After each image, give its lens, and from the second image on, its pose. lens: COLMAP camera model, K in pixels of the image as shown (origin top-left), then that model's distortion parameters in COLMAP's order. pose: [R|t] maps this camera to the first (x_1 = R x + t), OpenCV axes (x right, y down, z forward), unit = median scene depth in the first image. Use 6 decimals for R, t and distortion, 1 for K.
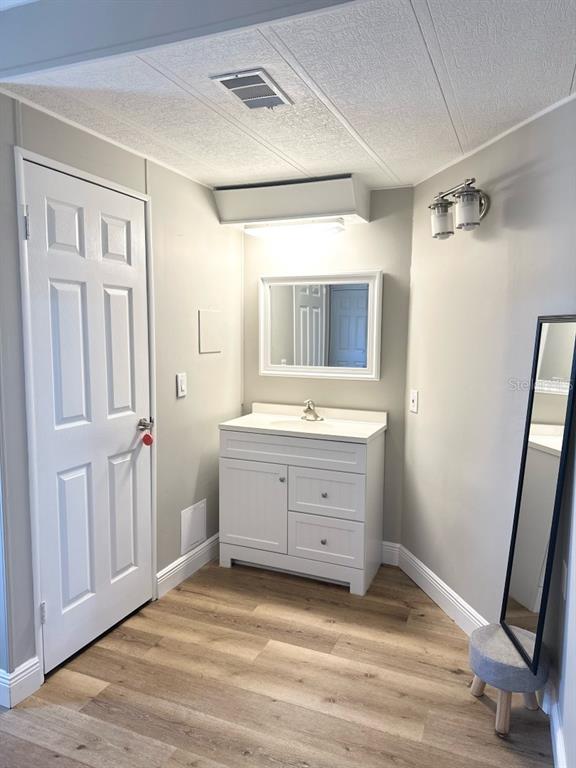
lens RADIAL K [[538.9, 0, 284.9], [0, 538.9, 381.7], [0, 0, 1]] dist [0.066308, -0.063024]
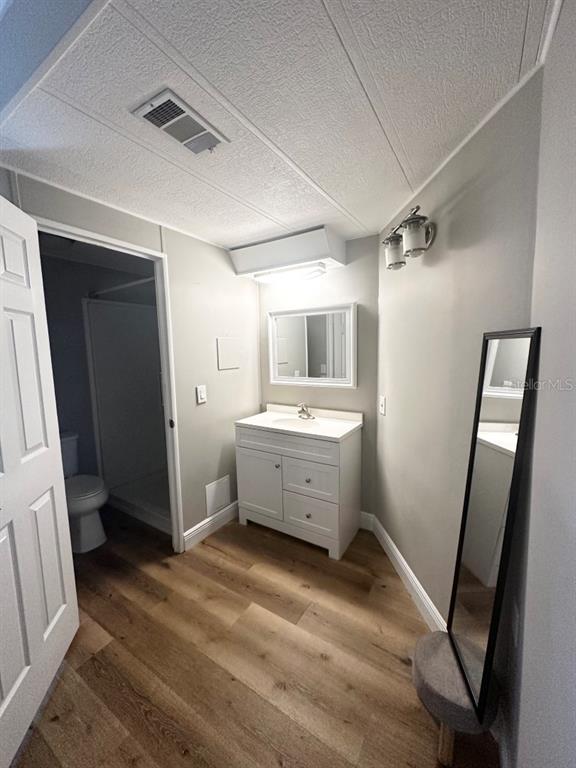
lens RADIAL K [[305.3, 0, 285.7], [0, 305.3, 381.5], [0, 0, 1]] dist [0.000465, 0.000667]
pose [[0.986053, -0.011524, -0.166034, 0.149330], [0.013347, 0.999862, 0.009868, -0.031935], [0.165898, -0.011947, 0.986071, 0.294010]]
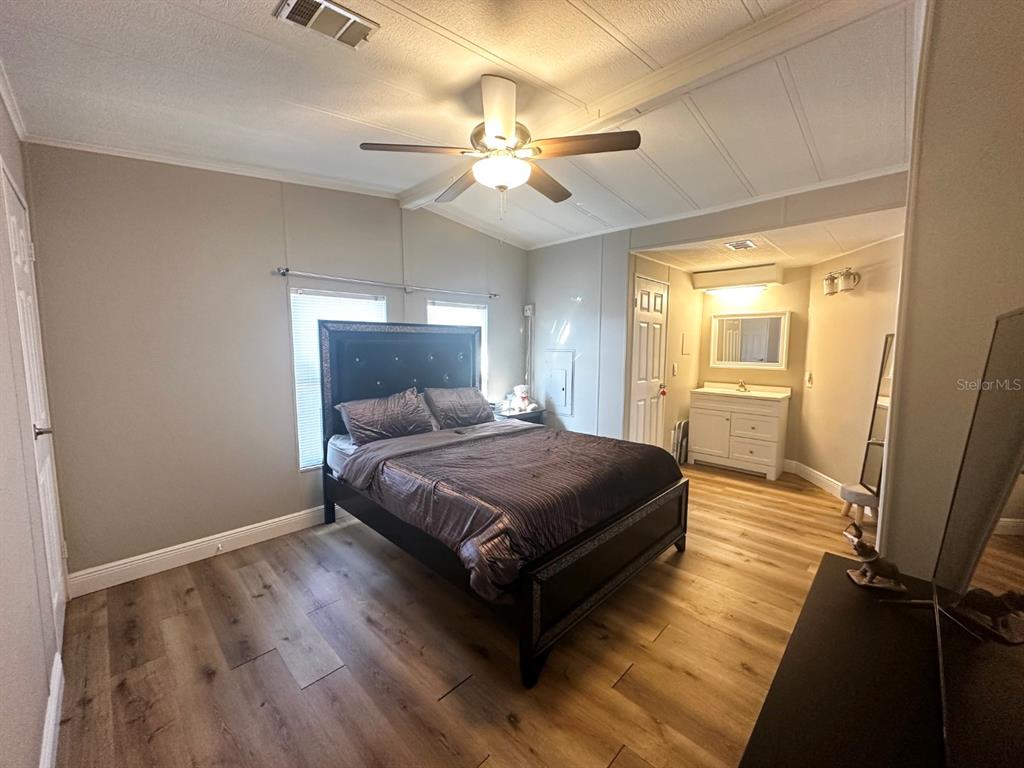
lens RADIAL K [[407.1, 0, 509.8], [0, 407.1, 380.3], [0, 0, 1]] dist [0.000465, 0.000667]
pose [[0.931809, 0.029955, -0.361711, -0.225151], [-0.034928, 0.999364, -0.007216, 0.084672], [0.361265, 0.019357, 0.932262, -0.708716]]
